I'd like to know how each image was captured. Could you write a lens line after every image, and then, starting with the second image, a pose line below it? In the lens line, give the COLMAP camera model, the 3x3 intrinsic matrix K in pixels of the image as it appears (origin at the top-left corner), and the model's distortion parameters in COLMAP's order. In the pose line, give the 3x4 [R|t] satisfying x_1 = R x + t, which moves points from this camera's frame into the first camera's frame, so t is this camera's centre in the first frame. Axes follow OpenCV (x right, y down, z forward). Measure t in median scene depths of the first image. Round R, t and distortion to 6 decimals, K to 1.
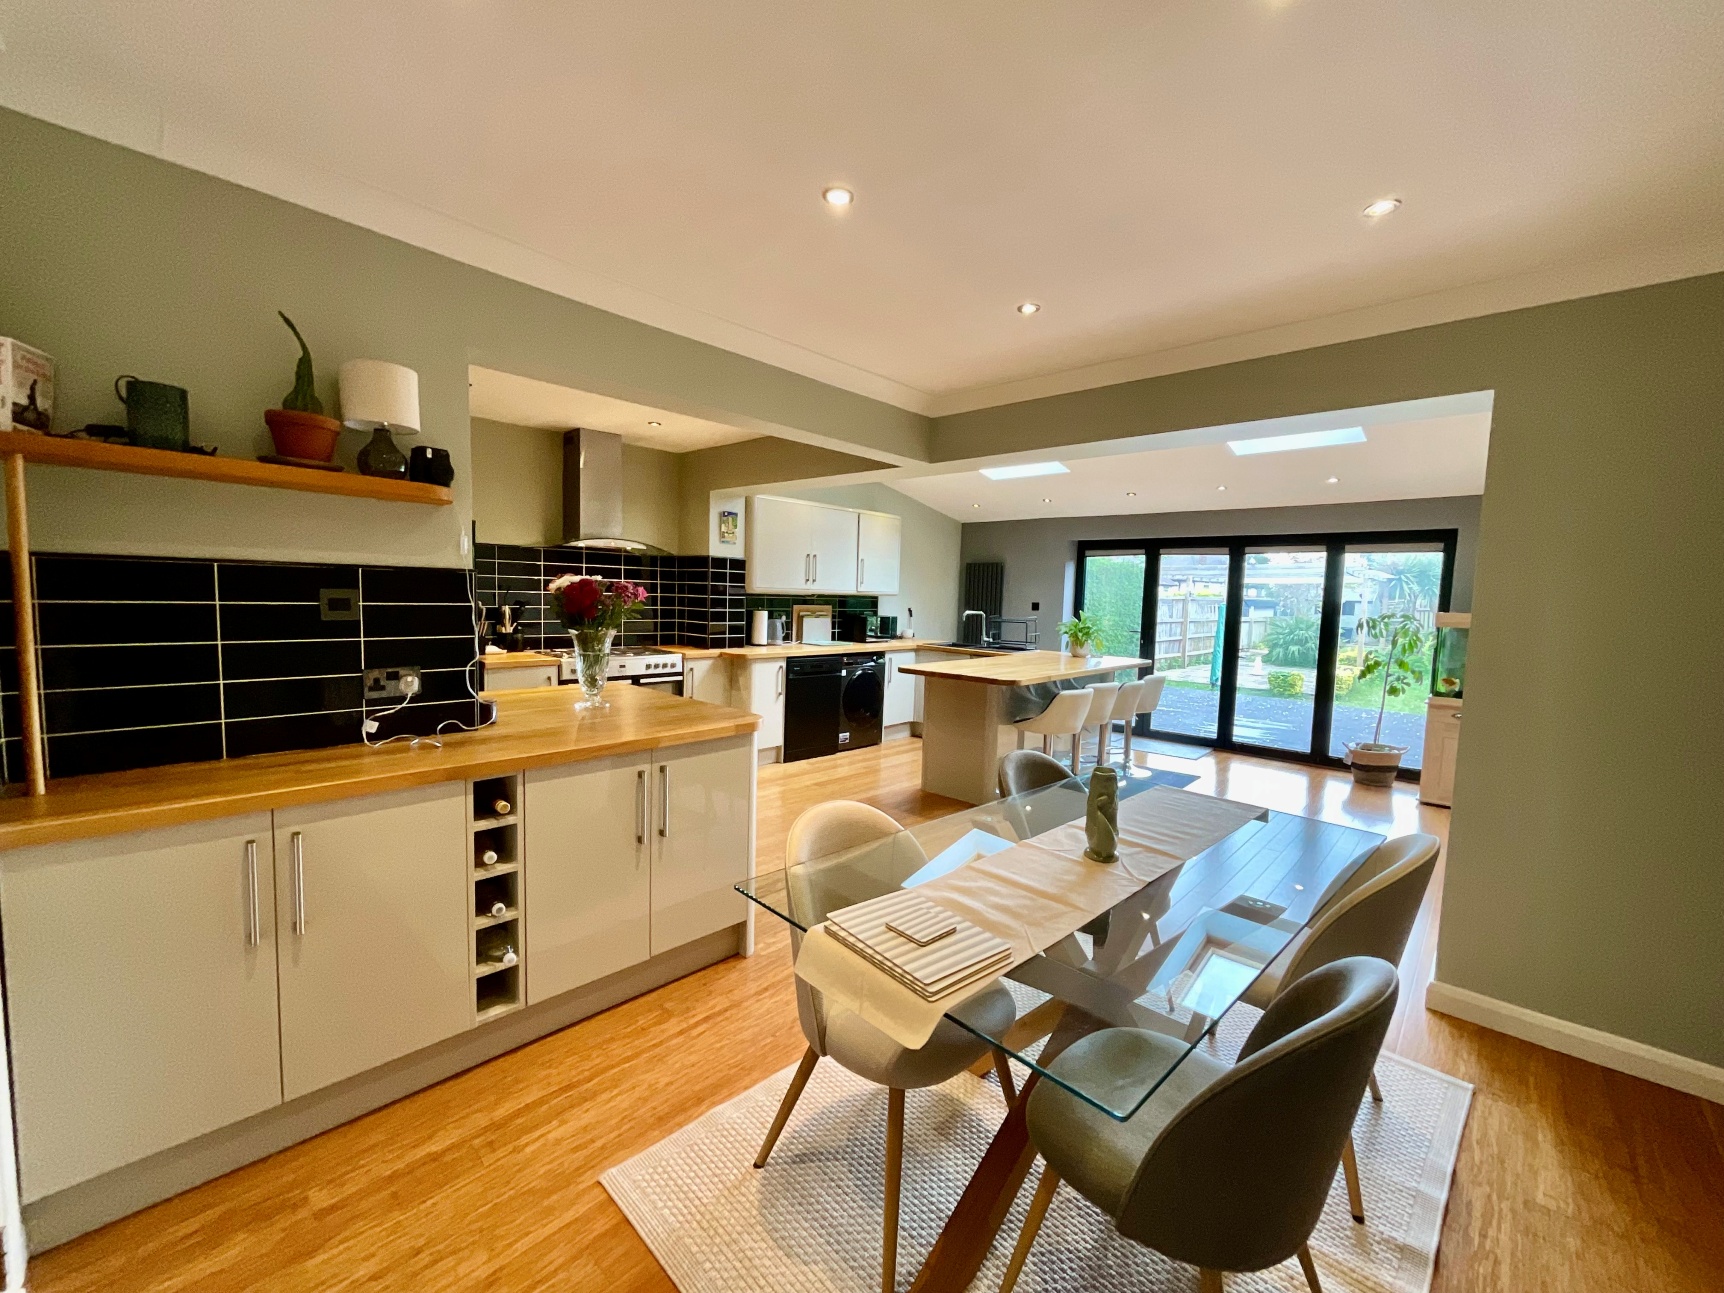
lens RADIAL K [[696.9, 0, 862.0], [0, 696.9, 646.5], [0, 0, 1]] dist [0.086752, 0.000024]
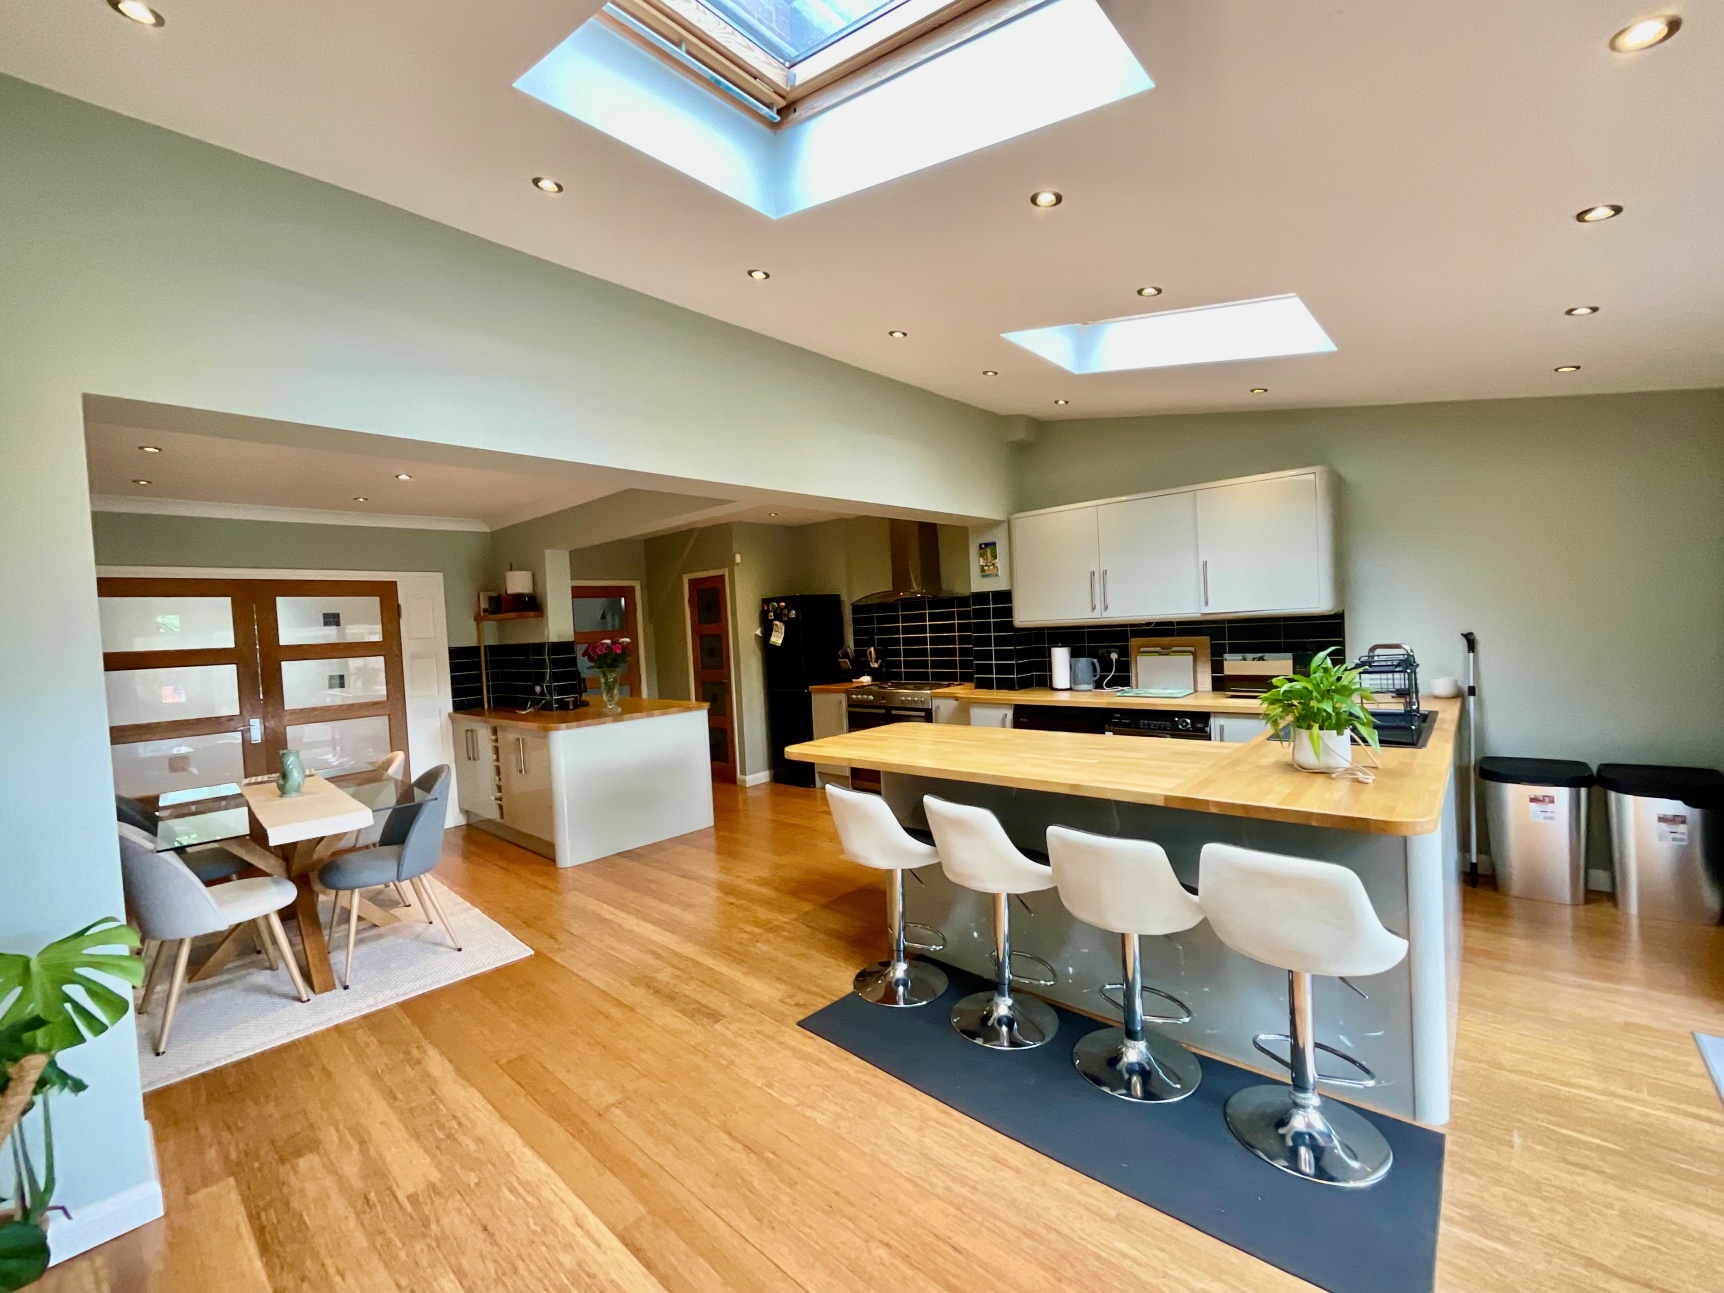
lens RADIAL K [[708.9, 0, 862.0], [0, 708.9, 646.5], [0, 0, 1]] dist [0.015135, 0.000152]
pose [[0.011767, -0.005046, -0.999918, 0.734205], [-0.028236, 0.999587, -0.005377, -0.044078], [0.999532, 0.028297, 0.011619, 0.809735]]
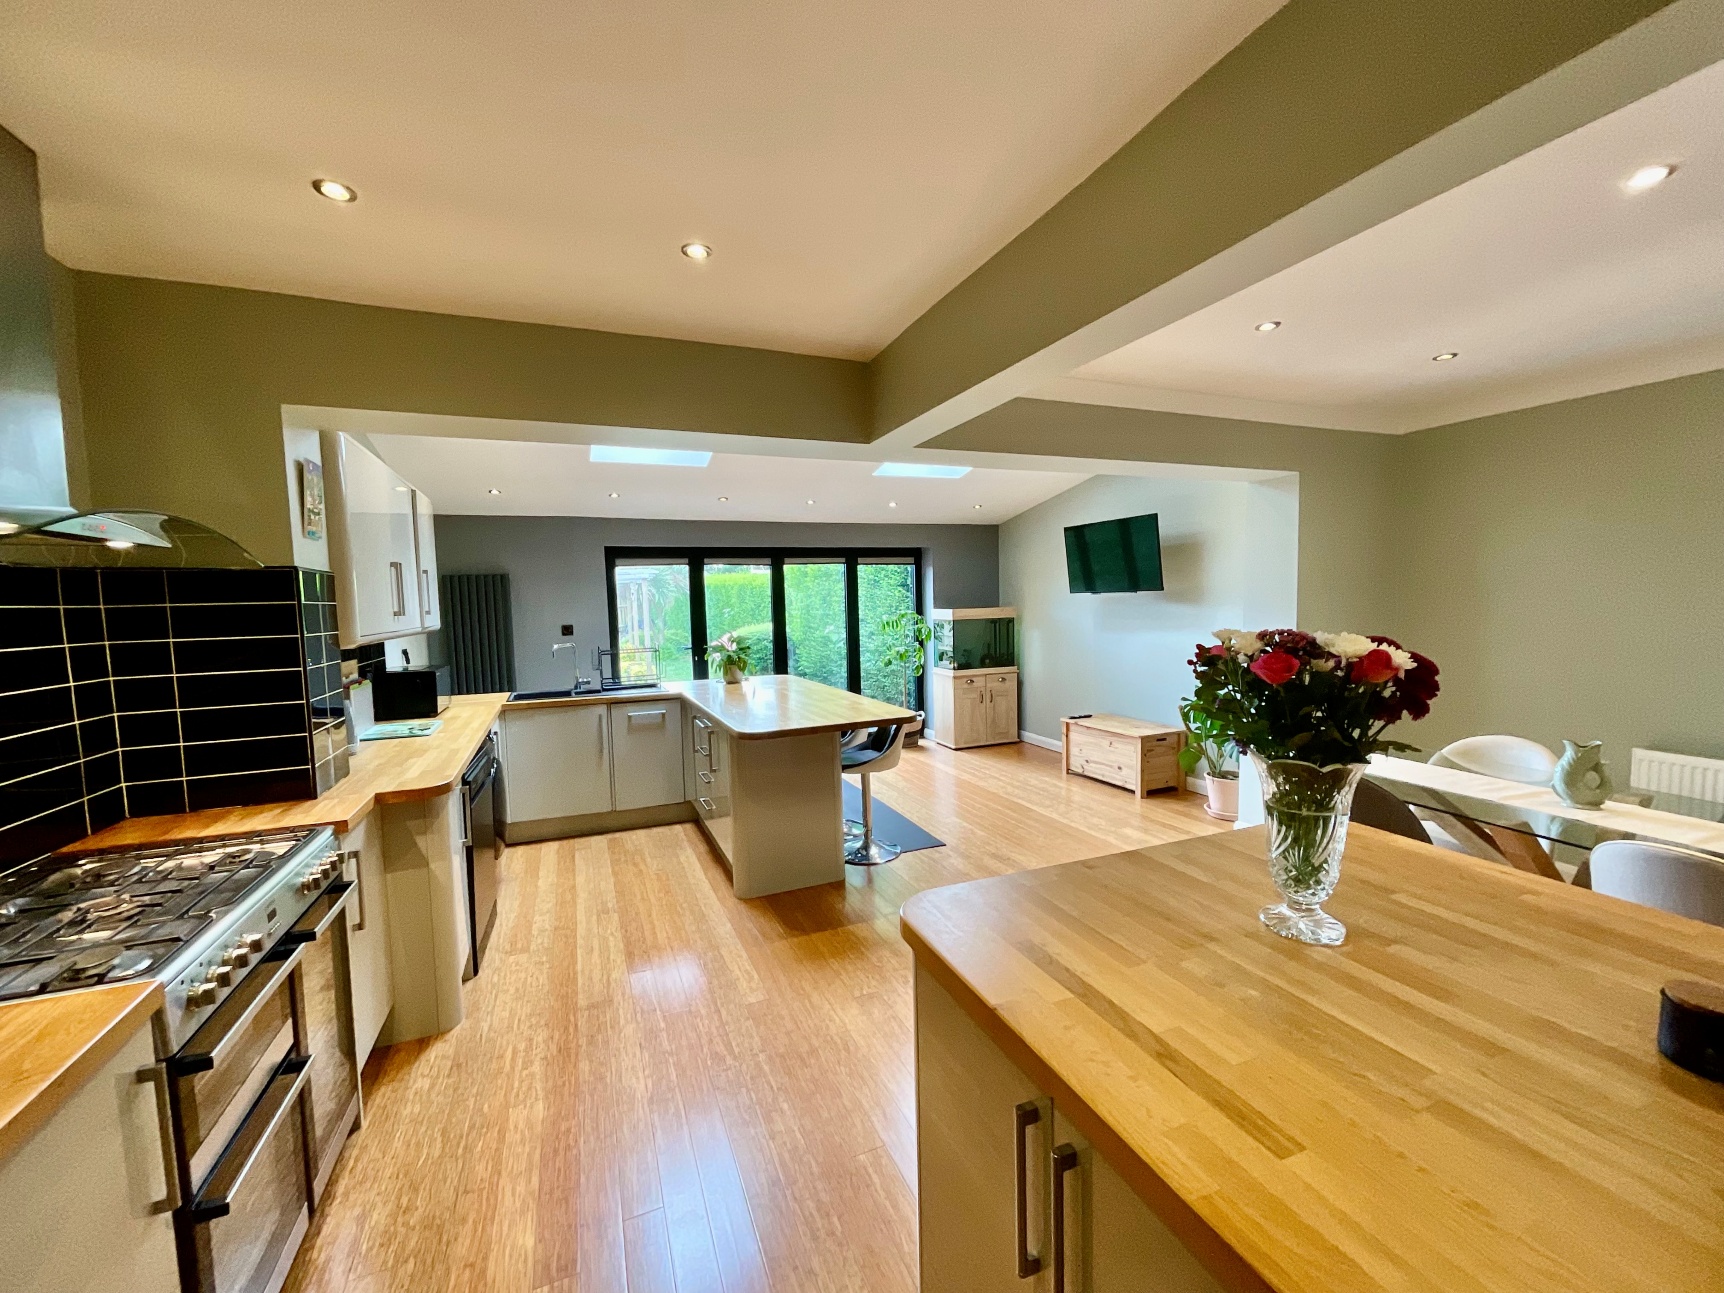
lens RADIAL K [[708.9, 0, 862.0], [0, 708.9, 646.5], [0, 0, 1]] dist [0.015135, 0.000152]
pose [[0.419177, -0.104575, 0.901862, -0.437370], [0.113214, 0.991612, 0.062361, -0.070639], [-0.900818, 0.075963, 0.427500, 0.518219]]
